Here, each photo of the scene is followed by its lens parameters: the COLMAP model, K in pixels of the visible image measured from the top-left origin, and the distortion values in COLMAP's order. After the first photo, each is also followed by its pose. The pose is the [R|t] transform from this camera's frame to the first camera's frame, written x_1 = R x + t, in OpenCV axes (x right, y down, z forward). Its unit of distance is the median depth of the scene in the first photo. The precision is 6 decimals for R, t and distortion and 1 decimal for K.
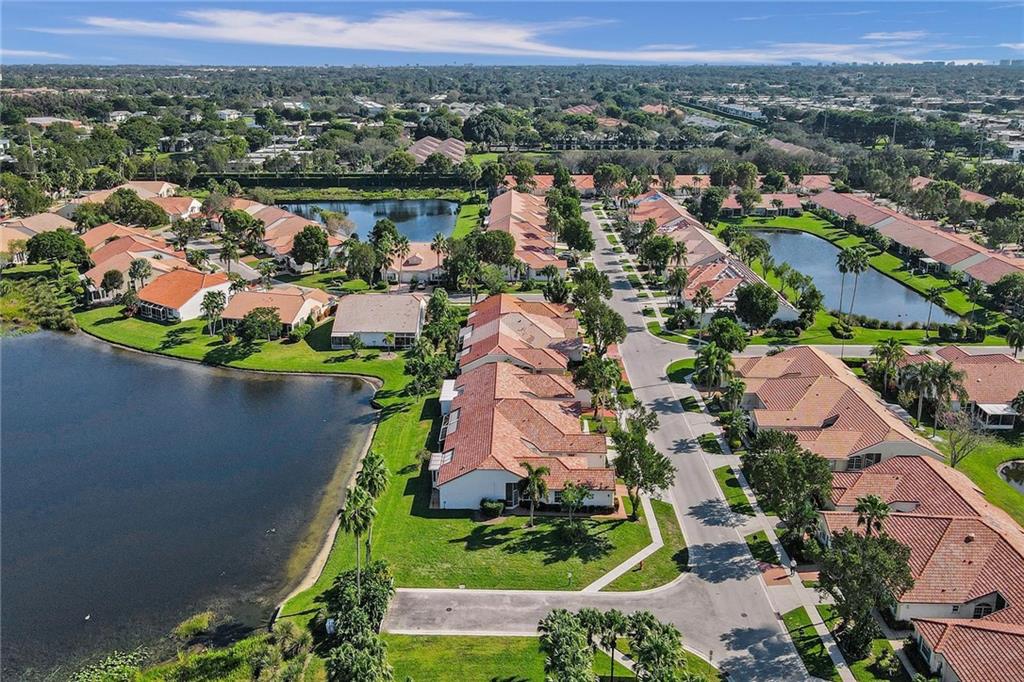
lens RADIAL K [[789.6, 0, 497.4], [0, 789.6, 343.1], [0, 0, 1]] dist [-0.001855, 0.004203]
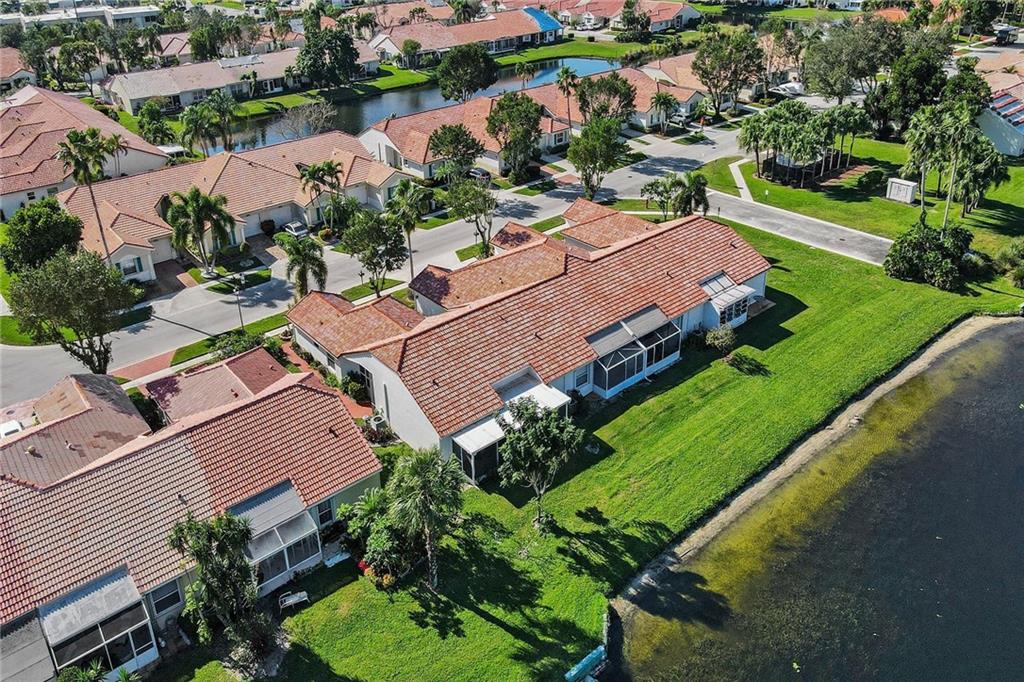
lens RADIAL K [[761.7, 0, 502.7], [0, 761.7, 264.4], [0, 0, 1]] dist [0.009494, 0.004915]
pose [[-0.652436, -0.298152, 0.696730, -0.259948], [0.289926, 0.751223, 0.592965, -0.197494], [-0.700193, 0.588872, -0.403682, 0.941013]]
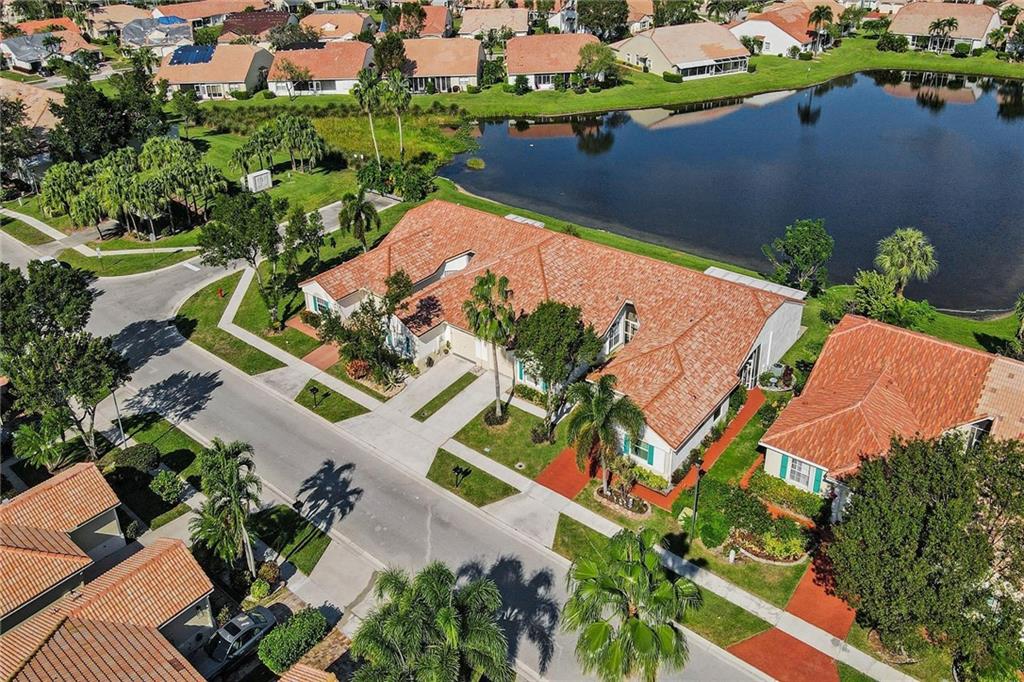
lens RADIAL K [[760.4, 0, 499.5], [0, 760.4, 283.2], [0, 0, 1]] dist [0.004315, -0.000451]
pose [[-0.624071, 0.378871, -0.683369, 0.323903], [-0.223022, 0.751829, 0.620496, -0.180706], [0.748864, 0.539639, -0.384697, 0.899685]]
